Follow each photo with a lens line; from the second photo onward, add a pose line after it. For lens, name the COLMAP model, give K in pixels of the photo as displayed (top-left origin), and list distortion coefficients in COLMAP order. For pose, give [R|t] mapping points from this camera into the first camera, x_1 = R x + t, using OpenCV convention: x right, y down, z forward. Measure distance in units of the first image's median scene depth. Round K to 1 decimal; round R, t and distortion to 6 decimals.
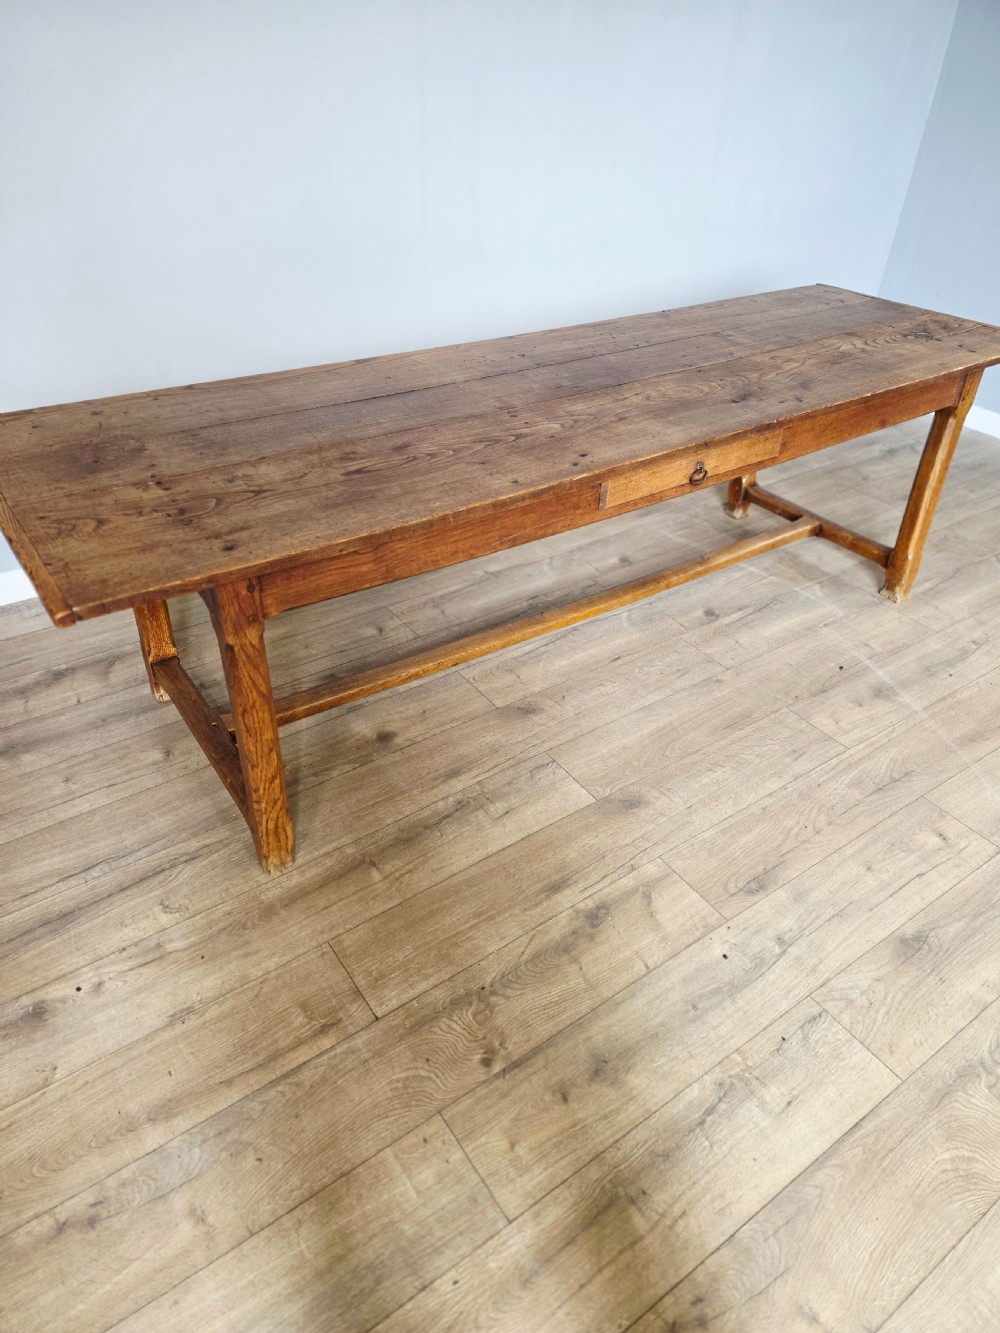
lens RADIAL K [[902.0, 0, 502.5], [0, 902.0, 664.1], [0, 0, 1]] dist [0.077288, -0.083834]
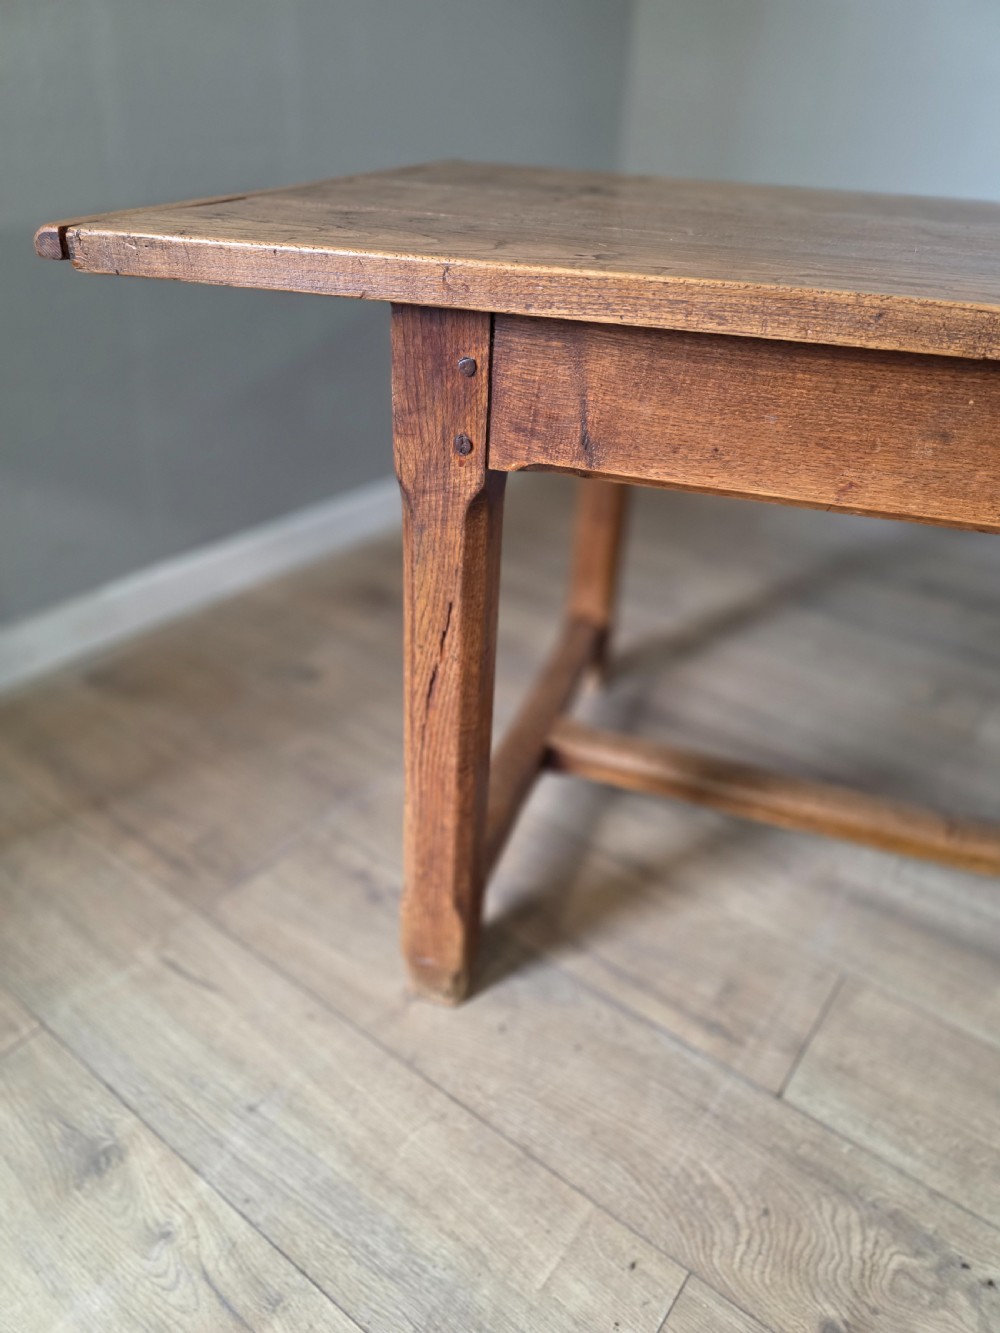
lens RADIAL K [[902.0, 0, 494.2], [0, 902.0, 671.7], [0, 0, 1]] dist [0.077288, -0.083834]
pose [[0.306521, 0.470448, -0.827480, 0.132805], [-0.577840, 0.782780, 0.230988, 0.133018], [0.756403, 0.407349, 0.511782, 0.405731]]
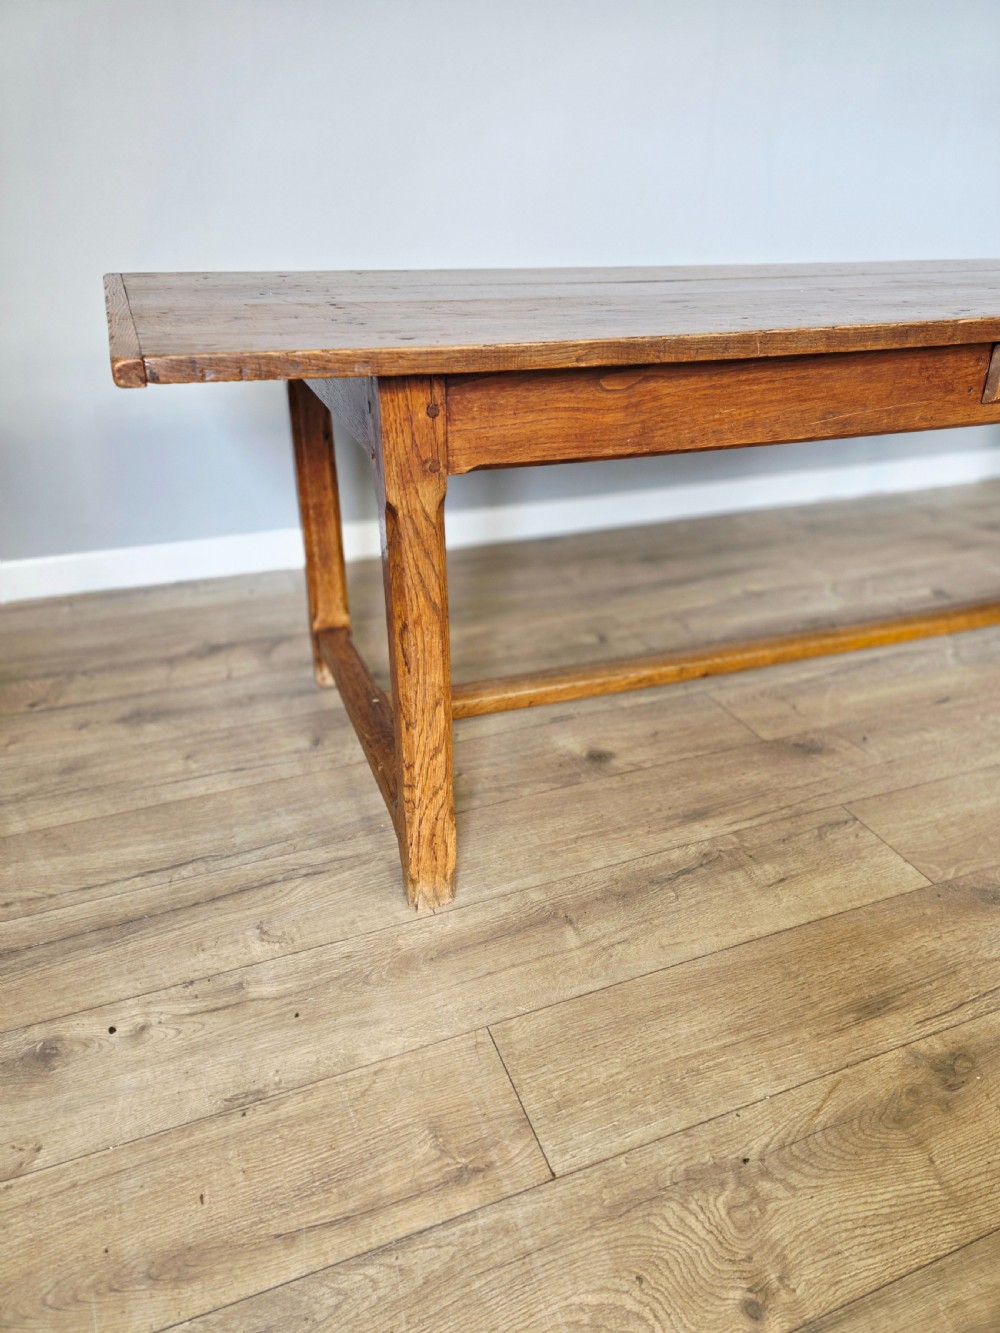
lens RADIAL K [[902.0, 0, 505.1], [0, 902.0, 660.9], [0, 0, 1]] dist [0.077288, -0.083834]
pose [[0.969955, 0.082993, -0.228690, -0.054746], [-0.116499, 0.983678, -0.137131, 0.133958], [0.213577, 0.159653, 0.963792, 0.339822]]
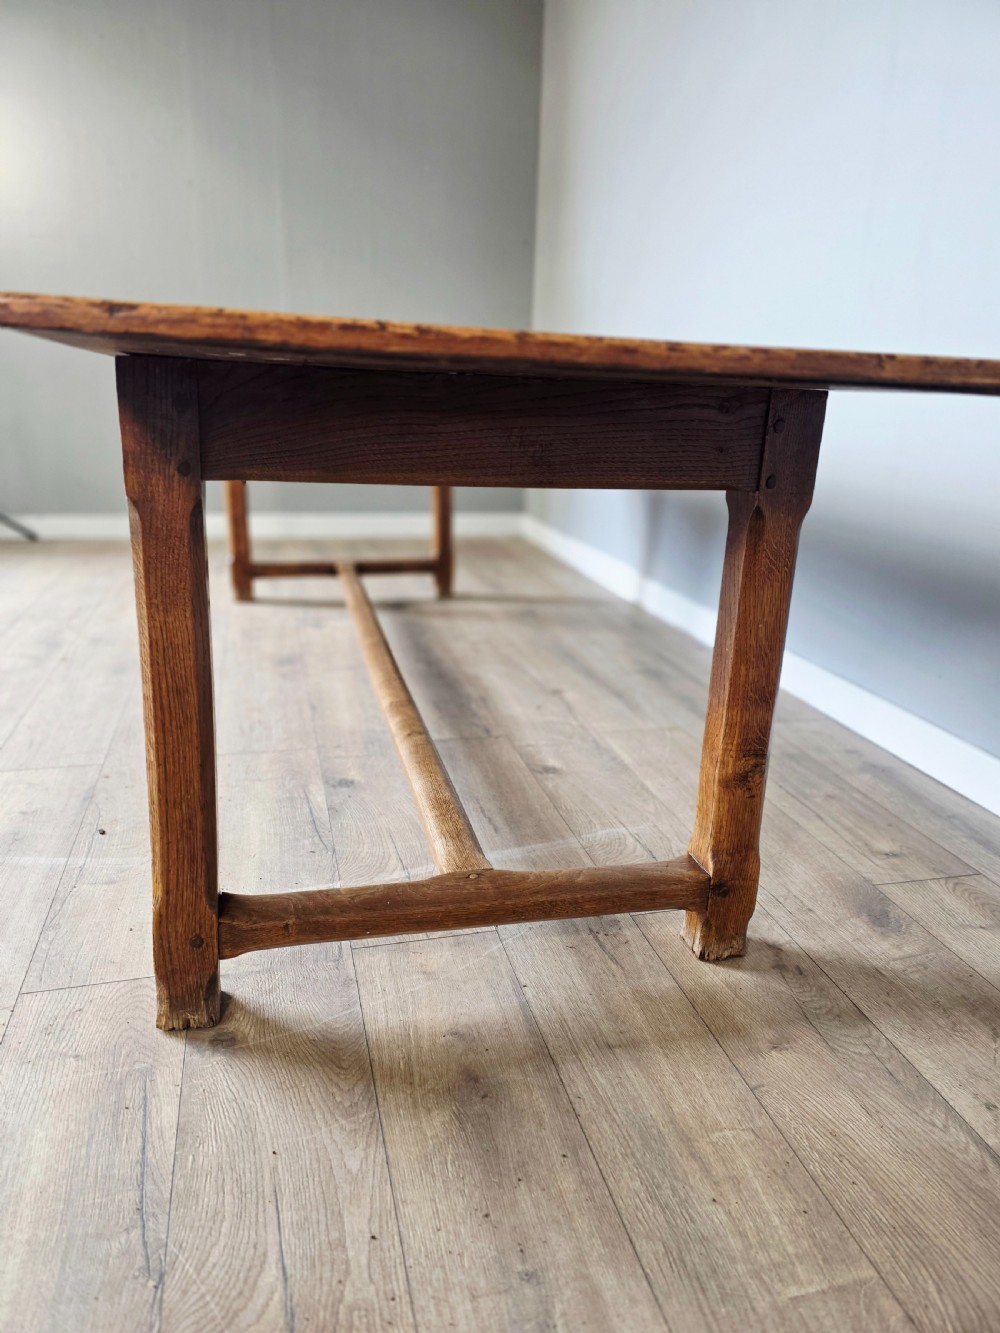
lens RADIAL K [[902.0, 0, 491.8], [0, 902.0, 669.6], [0, 0, 1]] dist [0.077288, -0.083834]
pose [[-0.362101, 0.238452, -0.901124, 1.061964], [-0.576935, 0.701975, 0.417585, -0.616945], [0.732140, 0.671098, -0.116614, 1.603983]]
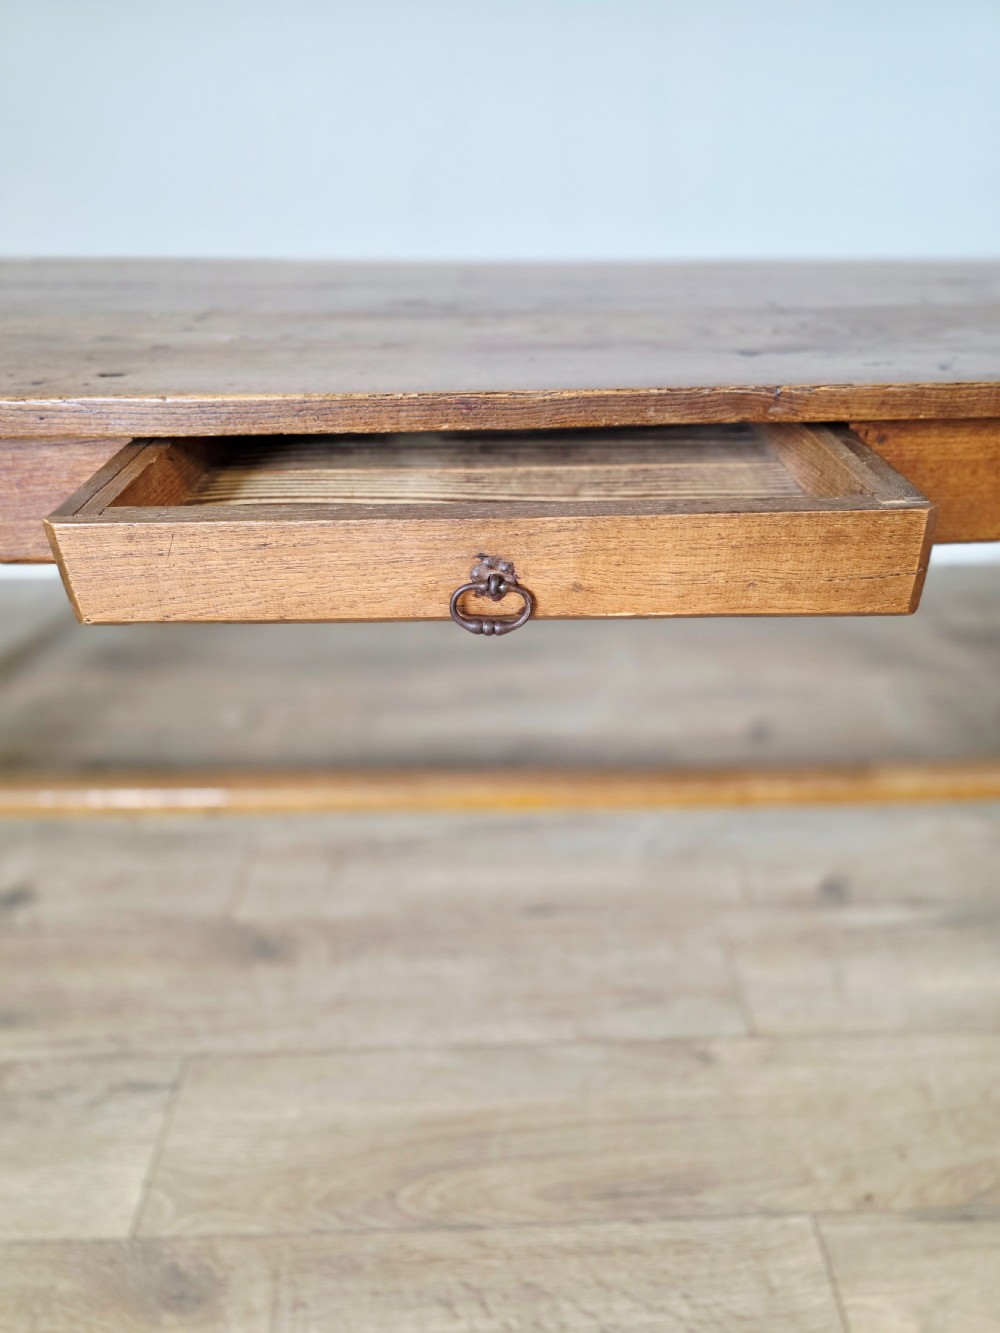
lens RADIAL K [[935.6, 0, 513.2], [0, 935.6, 662.3], [0, 0, 1]] dist [0.018854, -0.023429]
pose [[0.835372, 0.235300, -0.496777, 0.441558], [-0.291458, 0.955853, -0.037368, -0.146210], [0.466053, 0.176006, 0.867074, 0.737460]]
